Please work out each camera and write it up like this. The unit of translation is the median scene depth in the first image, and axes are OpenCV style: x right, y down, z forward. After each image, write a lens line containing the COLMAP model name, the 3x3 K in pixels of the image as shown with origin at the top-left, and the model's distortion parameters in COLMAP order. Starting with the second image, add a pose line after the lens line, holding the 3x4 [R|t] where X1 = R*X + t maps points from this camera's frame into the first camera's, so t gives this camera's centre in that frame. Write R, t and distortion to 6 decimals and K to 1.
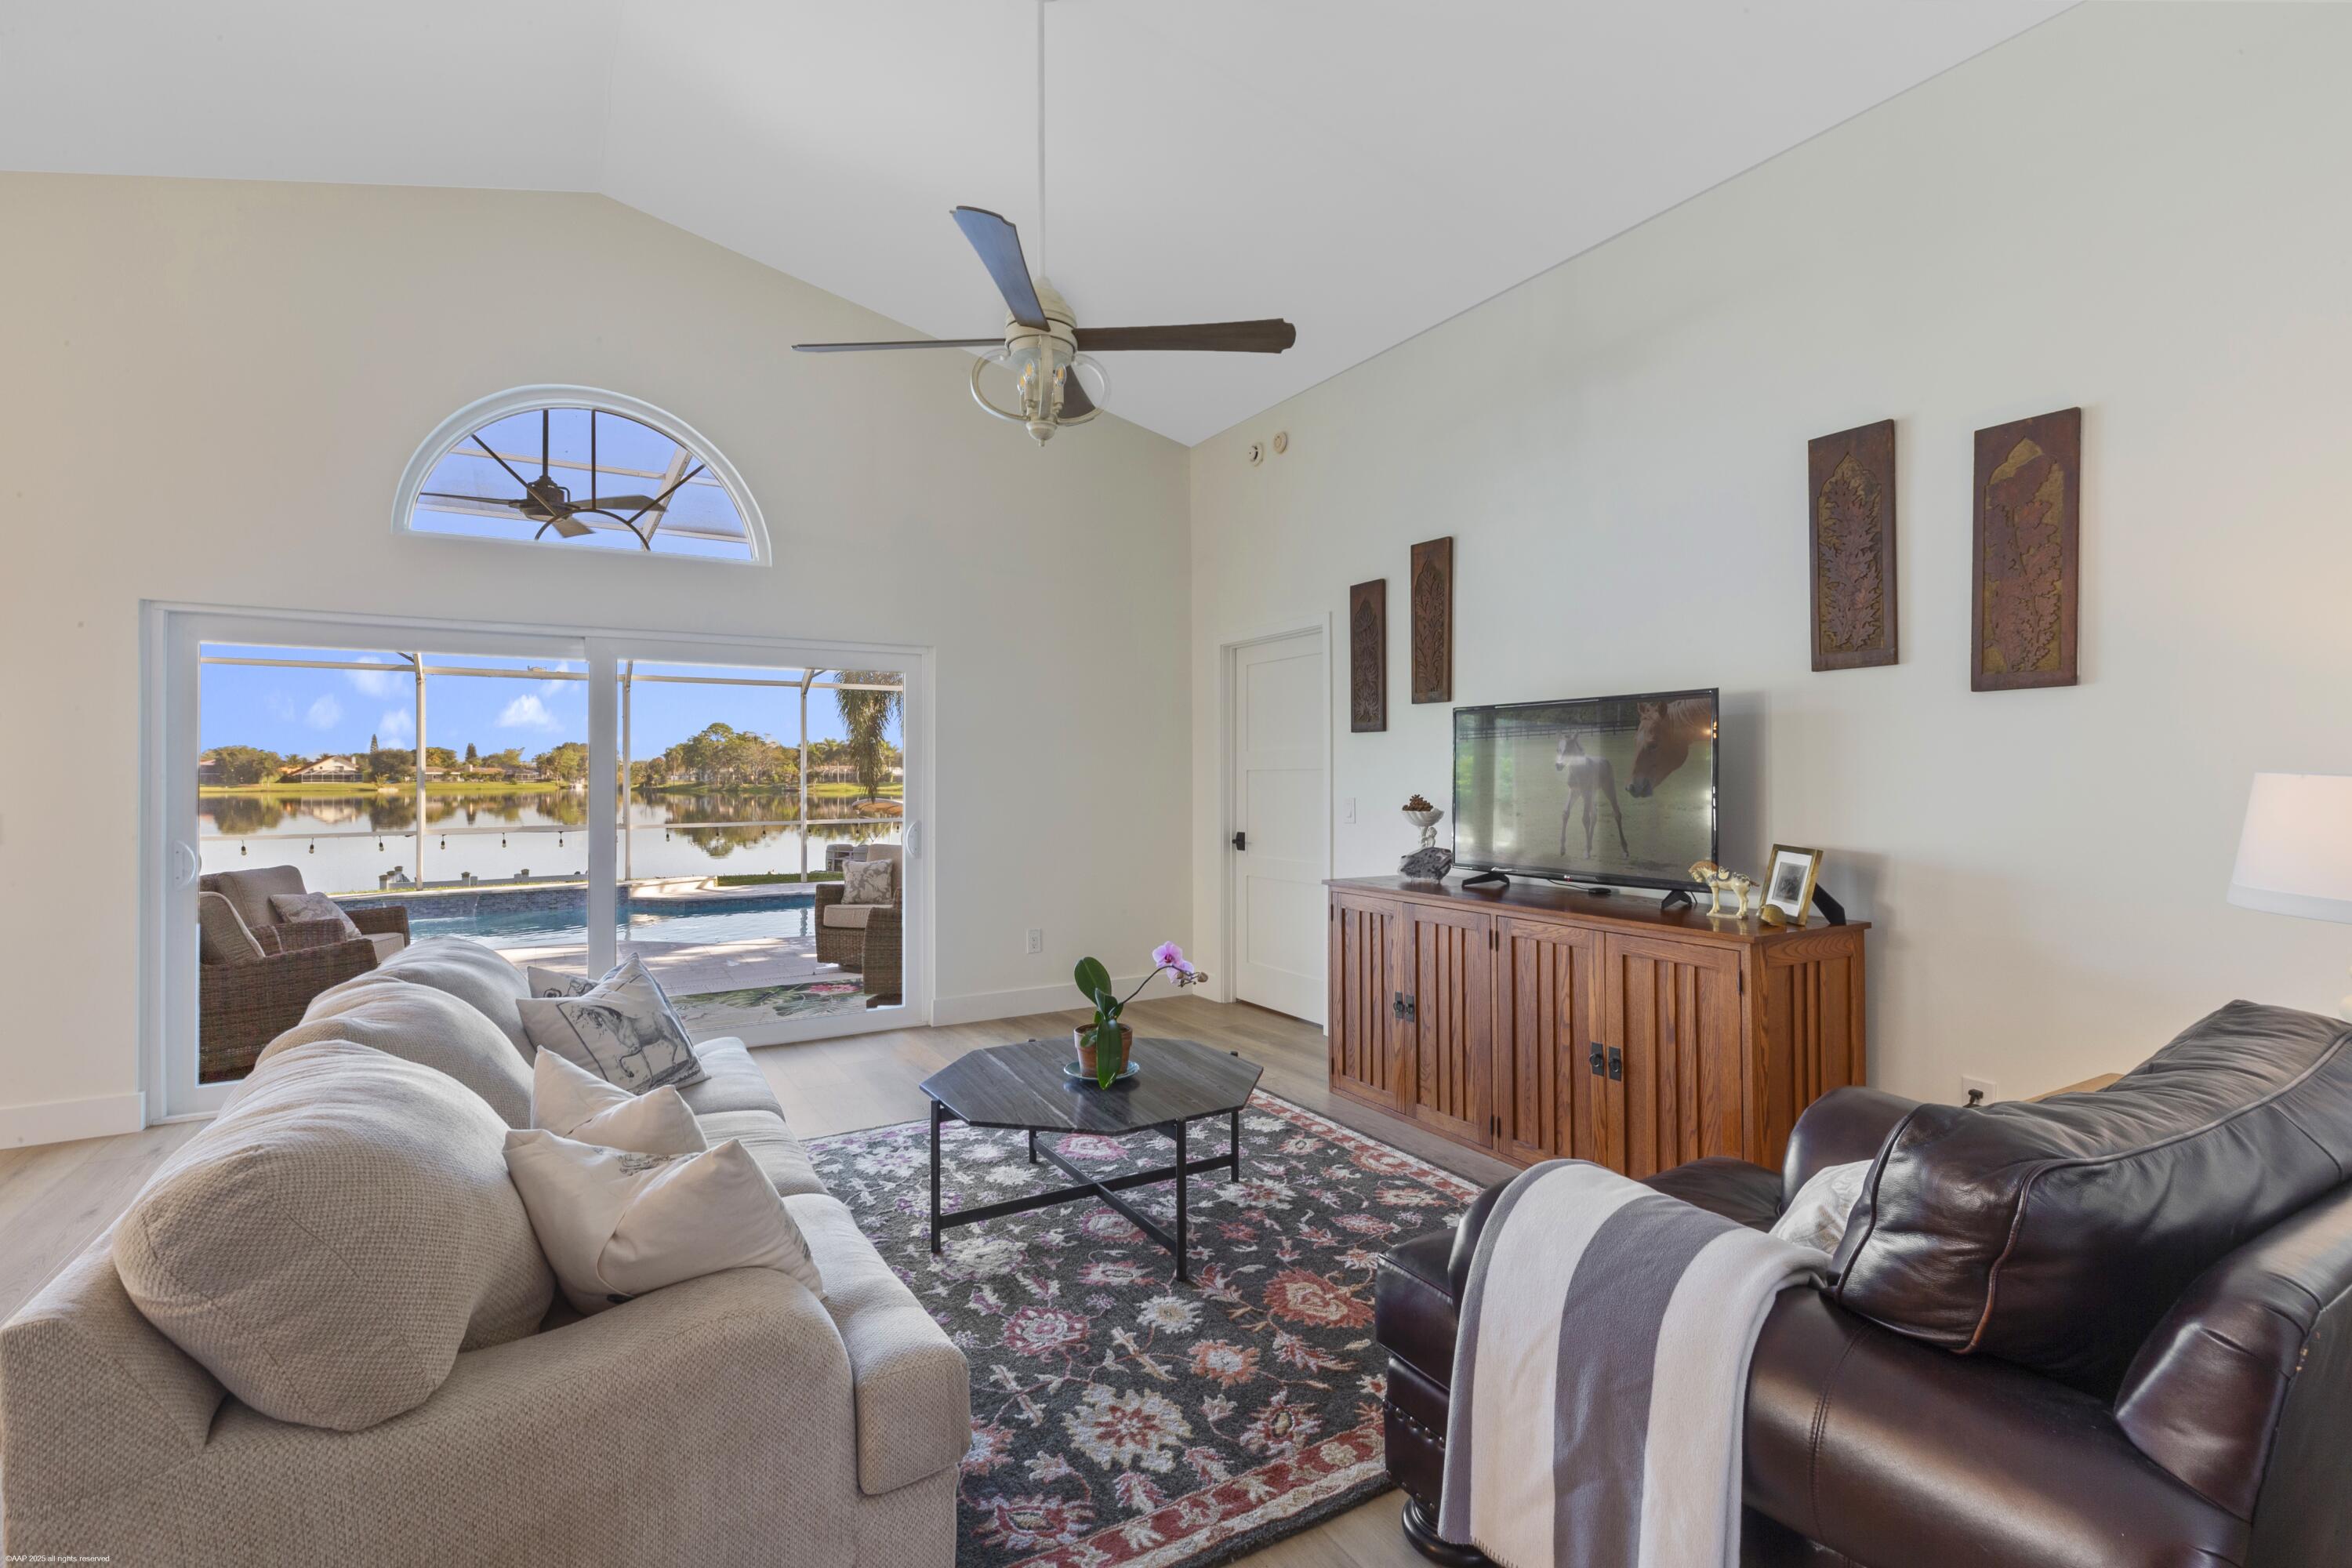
lens RADIAL K [[1064.1, 0, 1166.5], [0, 1064.1, 776.3], [0, 0, 1]] dist [0.007380, -0.000947]
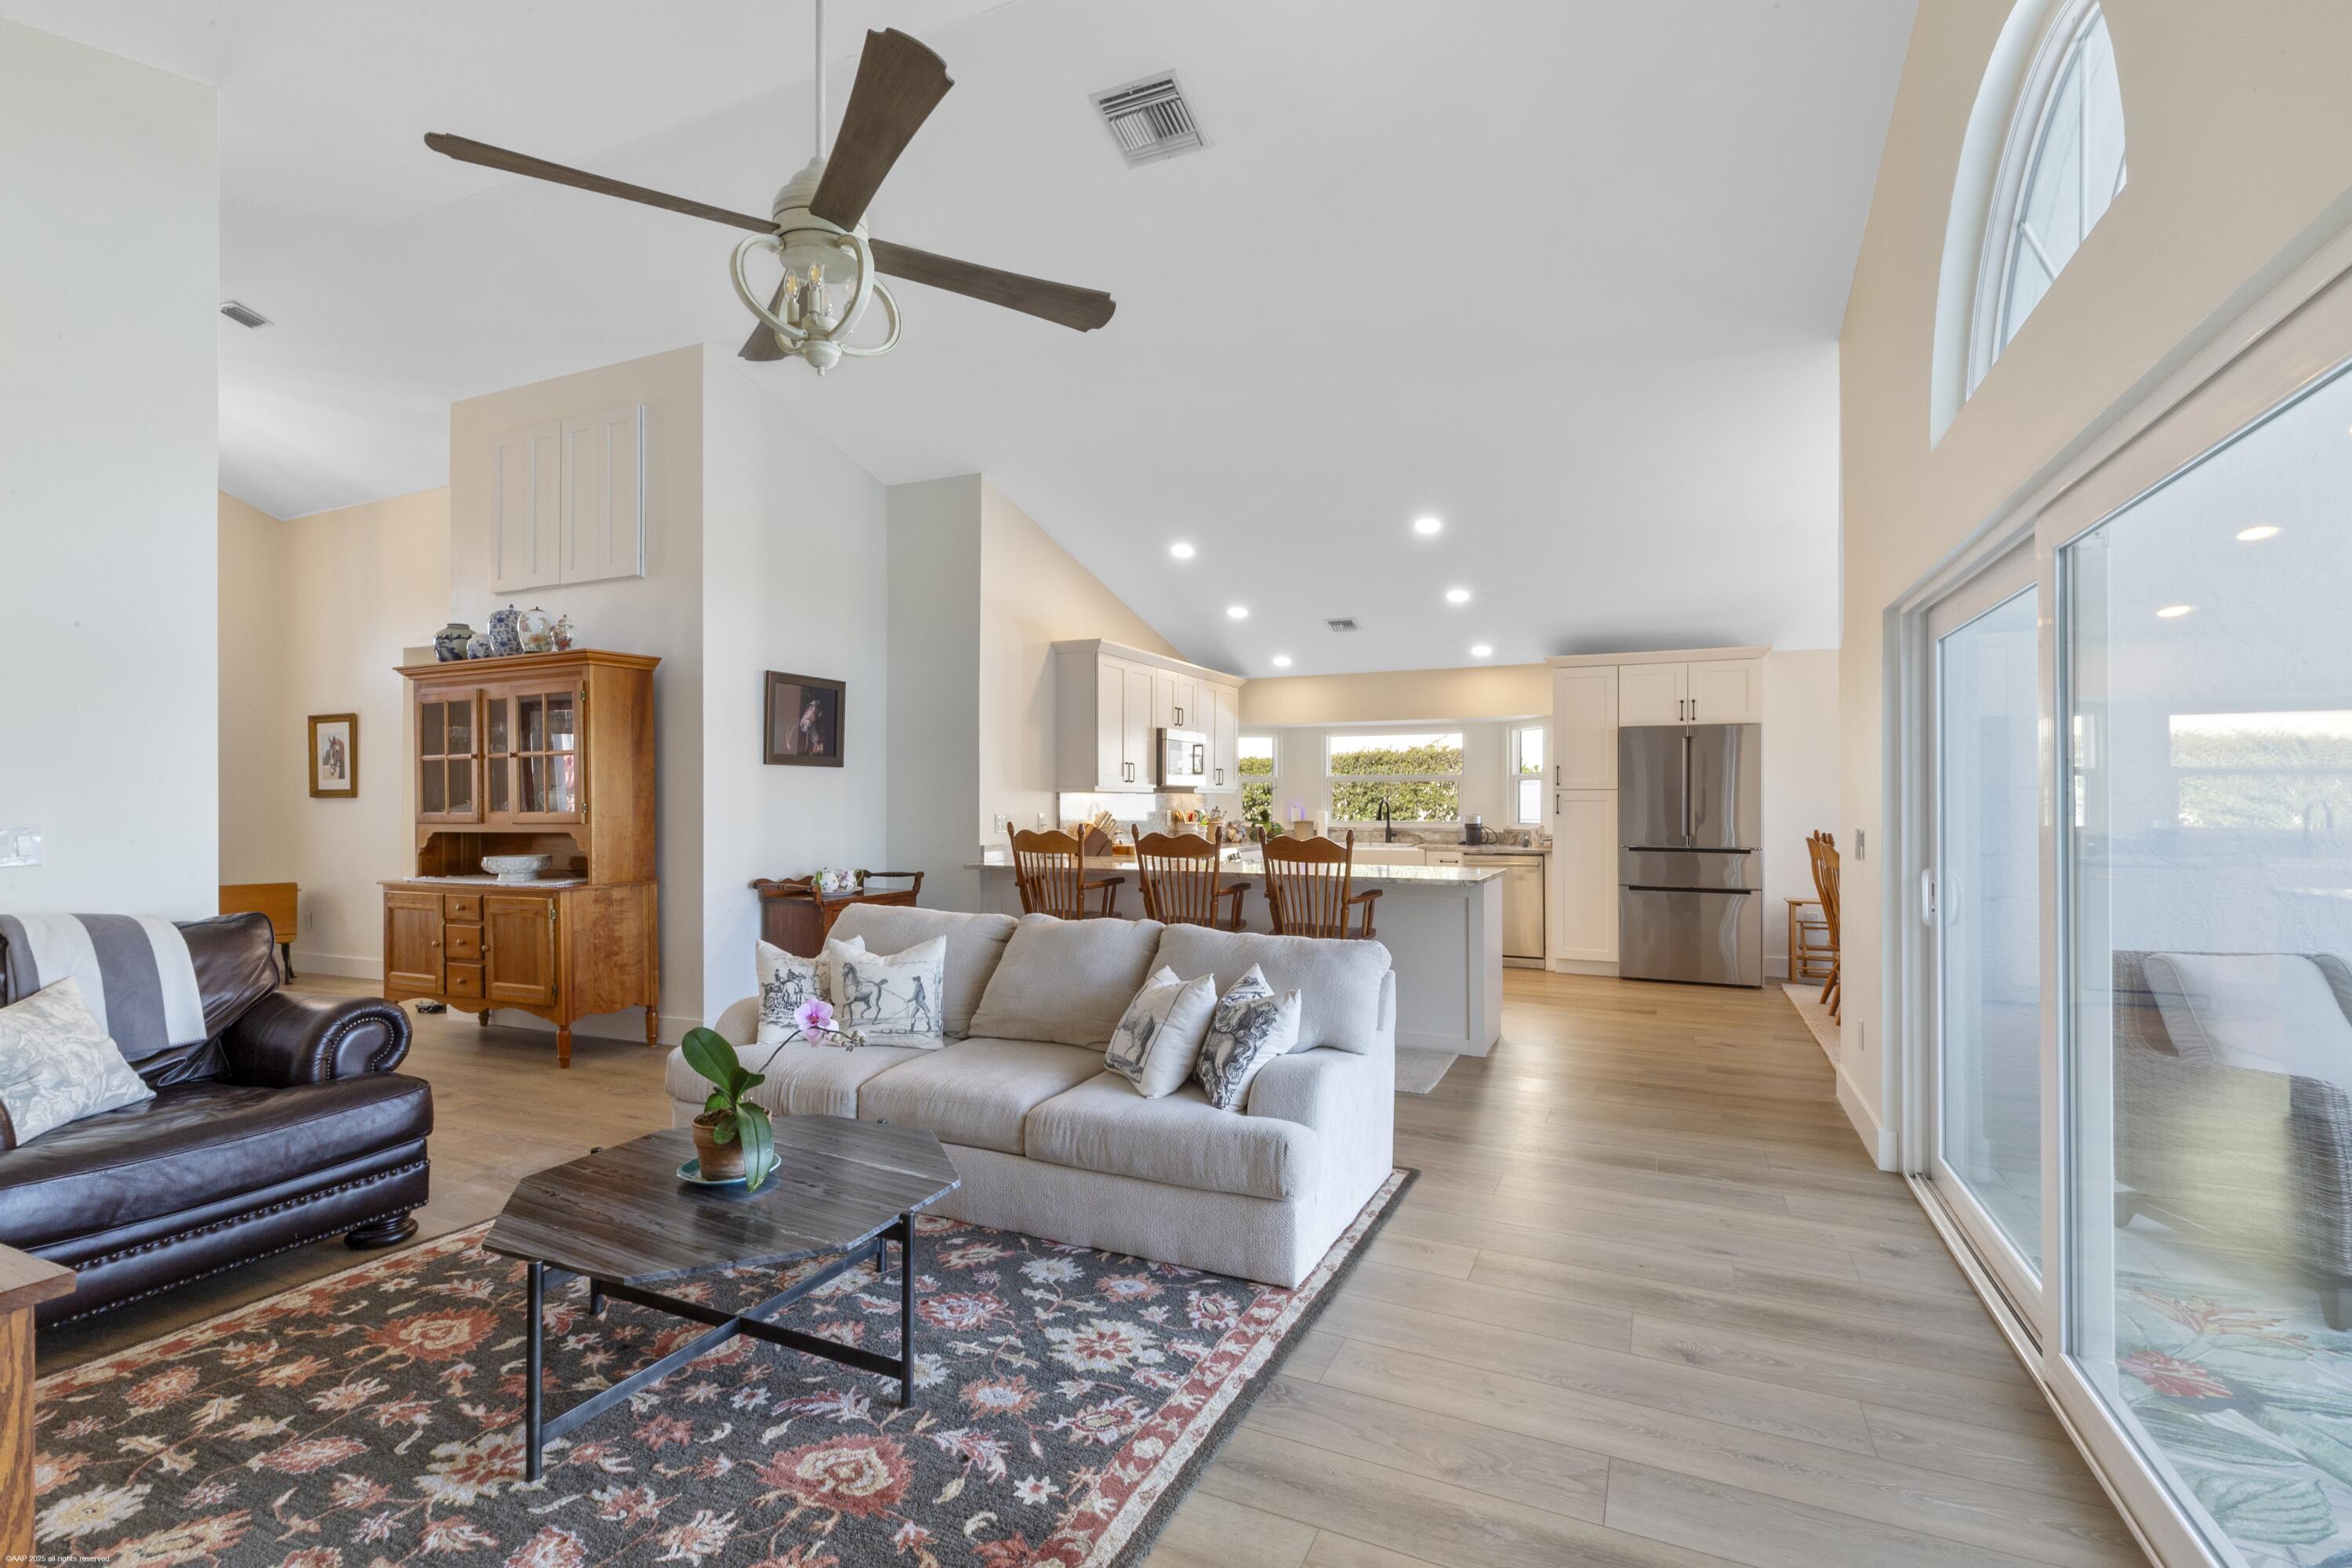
lens RADIAL K [[1064.1, 0, 1184.7], [0, 1064.1, 802.9], [0, 0, 1]] dist [0.007380, -0.000947]
pose [[-0.815273, 0.007492, -0.579028, 0.163004], [0.003525, 0.999962, 0.007975, -0.003984], [0.579066, 0.004461, -0.815268, 2.496986]]
